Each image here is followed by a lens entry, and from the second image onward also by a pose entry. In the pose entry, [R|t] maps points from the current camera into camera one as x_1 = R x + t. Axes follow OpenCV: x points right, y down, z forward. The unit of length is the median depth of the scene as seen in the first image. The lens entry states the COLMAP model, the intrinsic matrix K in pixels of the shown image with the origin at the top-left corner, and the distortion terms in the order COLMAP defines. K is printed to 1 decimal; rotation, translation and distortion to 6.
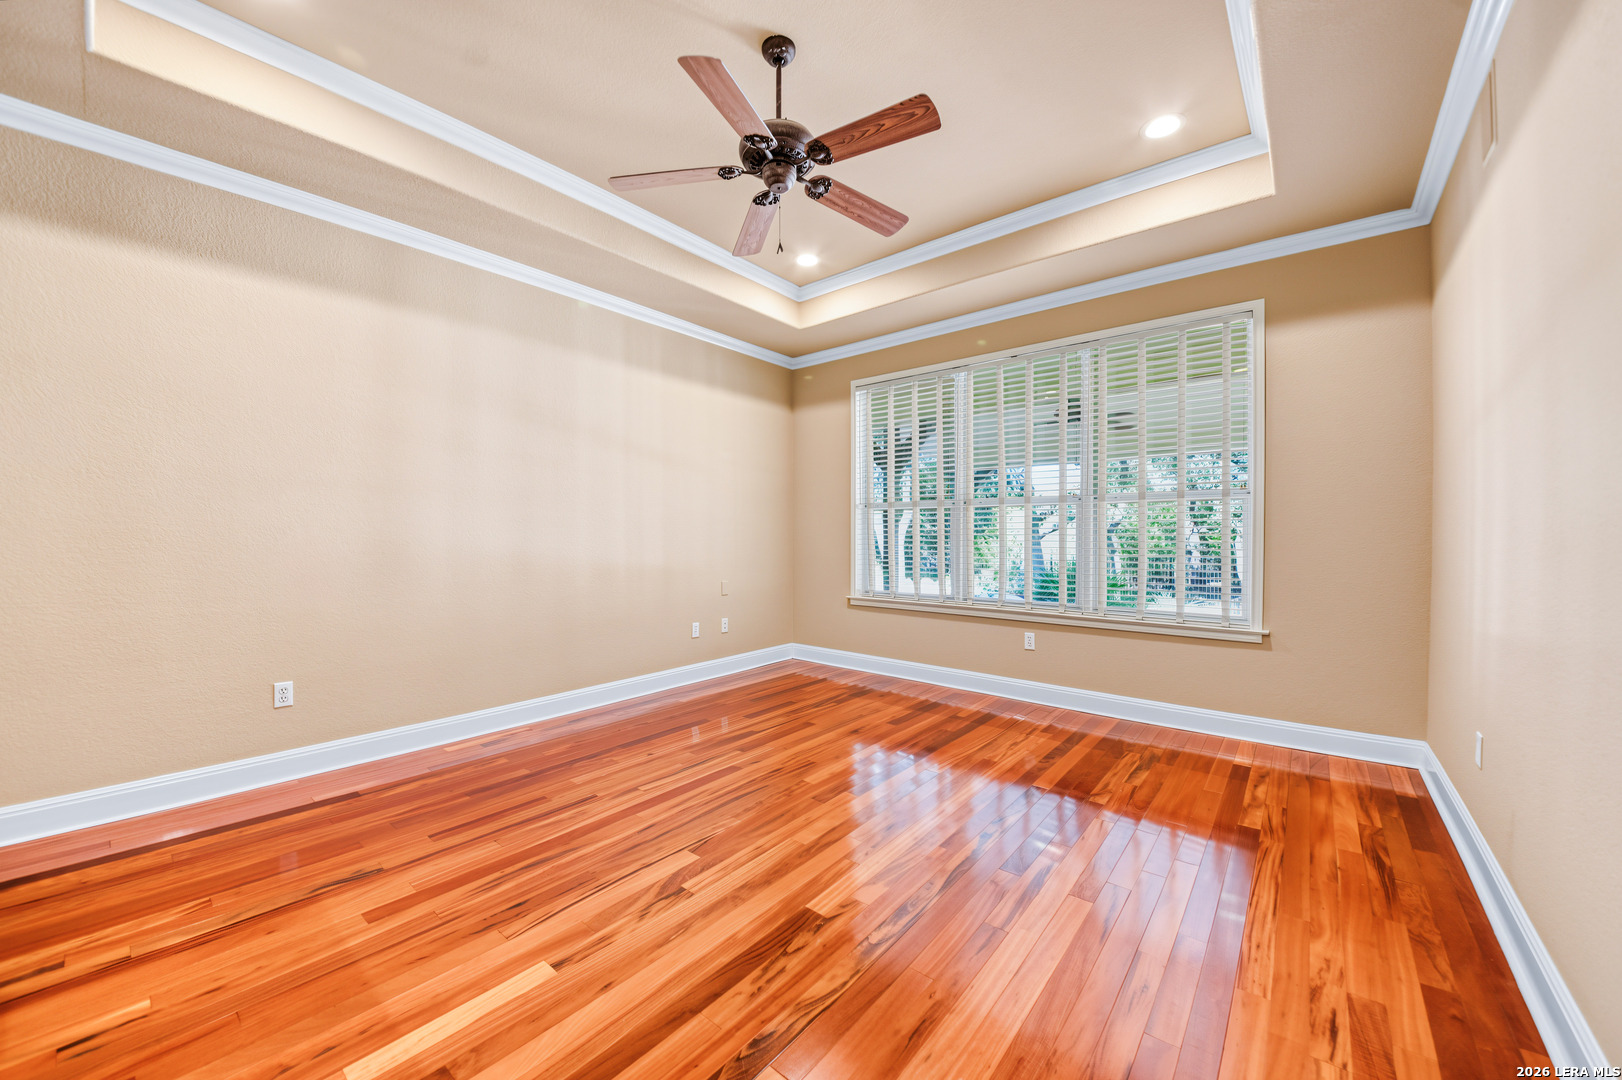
lens RADIAL K [[606.7, 0, 811.0], [0, 606.7, 540.0], [0, 0, 1]] dist [0.010211, -0.012160]
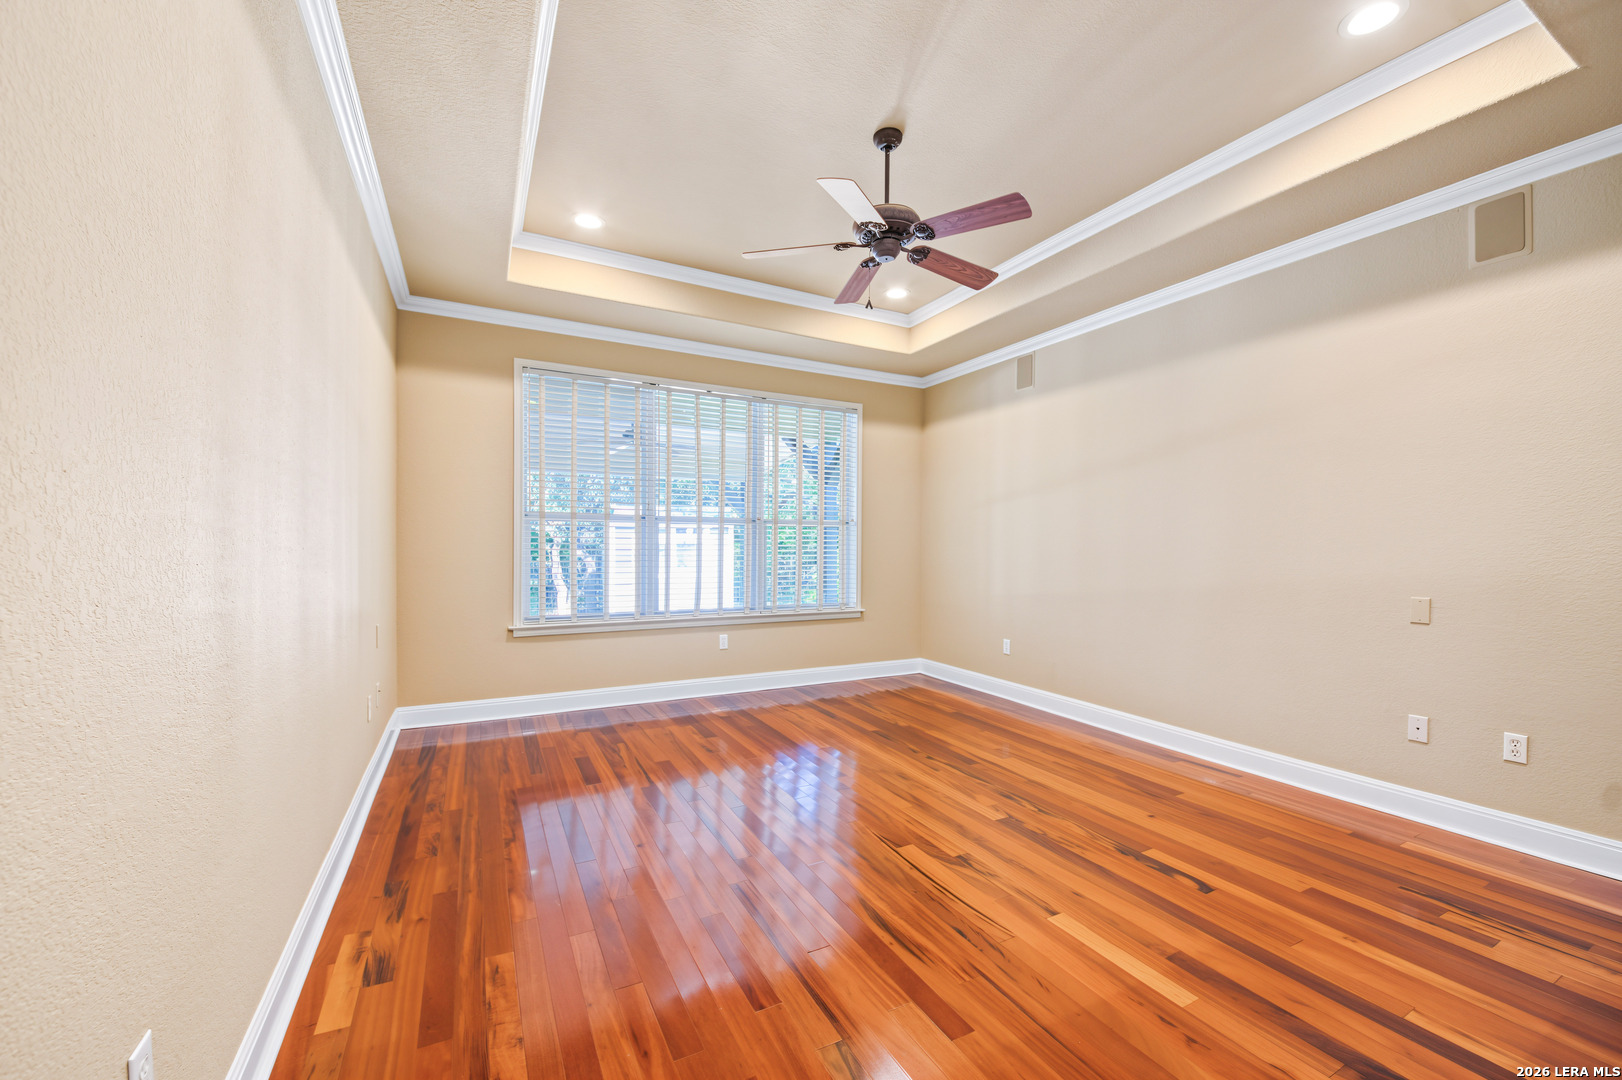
lens RADIAL K [[668.8, 0, 818.3], [0, 668.8, 555.1], [0, 0, 1]] dist [0.001319, -0.008801]
pose [[0.371276, -0.016325, 0.928379, -0.941694], [0.011765, 0.999848, 0.012877, -0.007477], [-0.928448, 0.006141, 0.371411, 0.496927]]
